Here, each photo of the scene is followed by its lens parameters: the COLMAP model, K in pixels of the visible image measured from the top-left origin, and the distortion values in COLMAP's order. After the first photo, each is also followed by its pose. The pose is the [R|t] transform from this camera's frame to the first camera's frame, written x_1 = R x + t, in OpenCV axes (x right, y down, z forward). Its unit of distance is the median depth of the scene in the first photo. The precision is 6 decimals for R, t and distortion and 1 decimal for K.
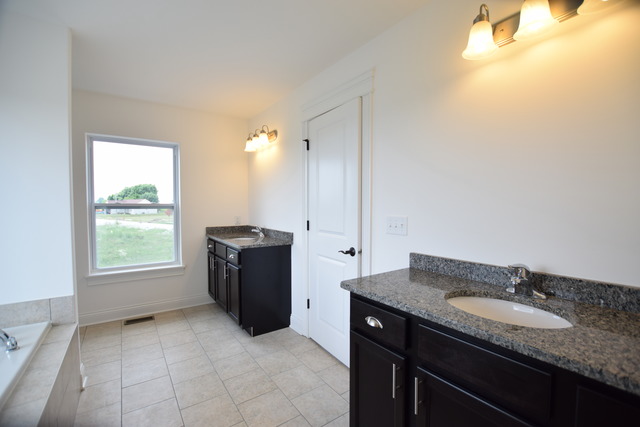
lens RADIAL K [[290.9, 0, 320.5], [0, 290.9, 215.6], [0, 0, 1]] dist [-0.001412, -0.000037]
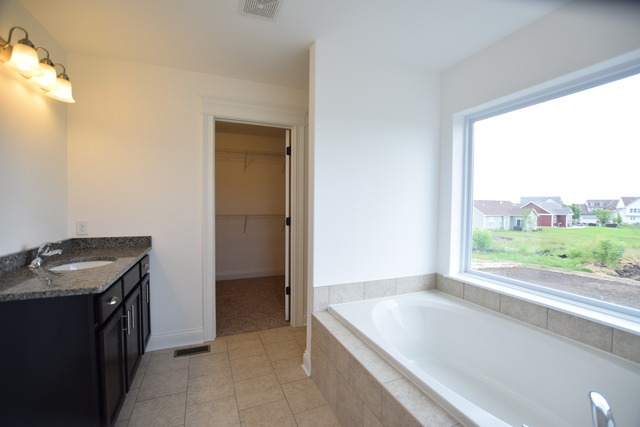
lens RADIAL K [[286.8, 0, 322.3], [0, 286.8, 215.7], [0, 0, 1]] dist [-0.016105, 0.000458]
pose [[-0.976233, -0.015104, 0.216197, -0.395054], [0.000466, 0.997420, 0.071788, -0.028808], [-0.216724, 0.070183, -0.973707, 0.849726]]
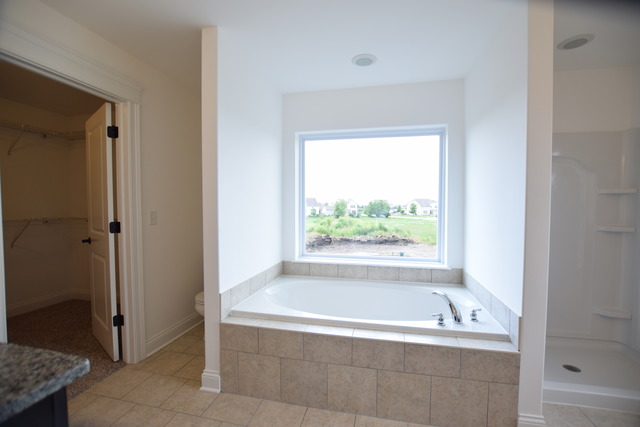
lens RADIAL K [[286.8, 0, 322.3], [0, 286.8, 215.7], [0, 0, 1]] dist [-0.016105, 0.000458]
pose [[-0.737723, 0.023736, -0.674686, 0.050173], [-0.025286, 0.997709, 0.062749, -0.026726], [0.674629, 0.063352, -0.735433, 0.800565]]
